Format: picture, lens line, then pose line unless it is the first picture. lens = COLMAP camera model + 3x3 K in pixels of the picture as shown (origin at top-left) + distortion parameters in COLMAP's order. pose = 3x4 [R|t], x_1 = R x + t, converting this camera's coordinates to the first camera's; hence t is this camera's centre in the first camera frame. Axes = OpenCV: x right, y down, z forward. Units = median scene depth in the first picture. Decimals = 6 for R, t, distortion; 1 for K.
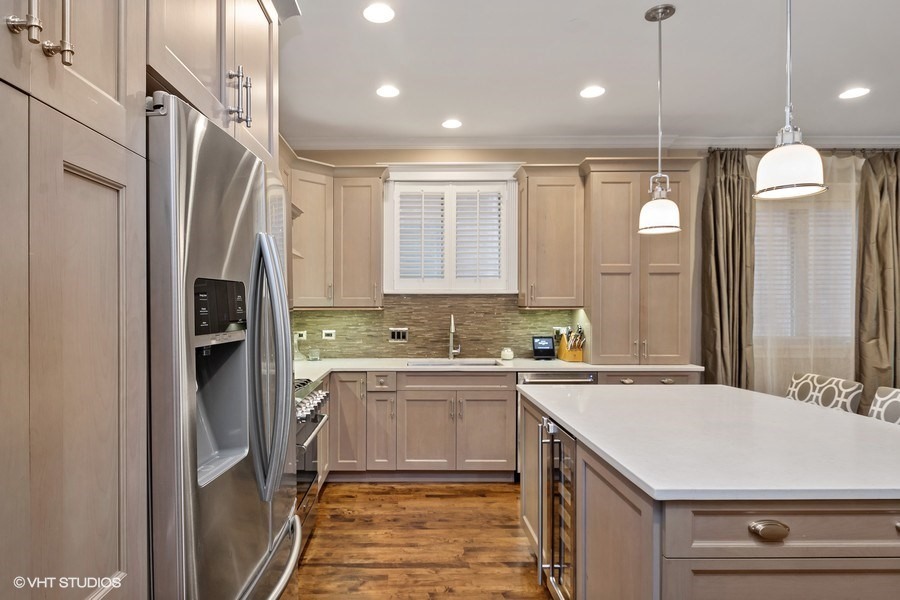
lens RADIAL K [[499.2, 0, 450.0], [0, 499.2, 301.0], [0, 0, 1]] dist [-0.005607, -0.002228]
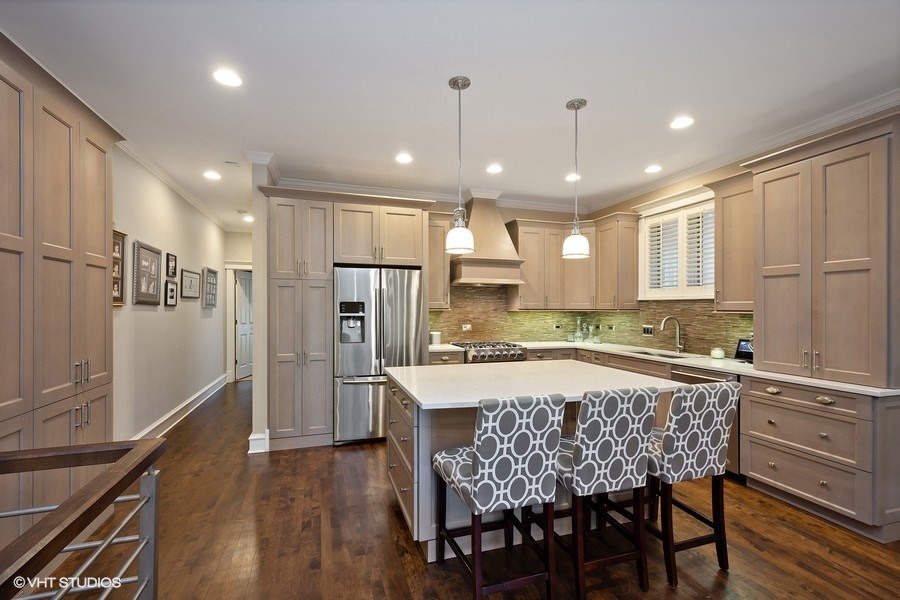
lens RADIAL K [[392.4, 0, 449.9], [0, 392.4, 303.6], [0, 0, 1]] dist [0.007359, -0.000647]
pose [[0.314727, -0.007567, -0.949152, 0.754392], [0.004158, 0.999970, -0.006594, -0.000559], [0.949173, -0.001872, 0.314749, 0.162228]]
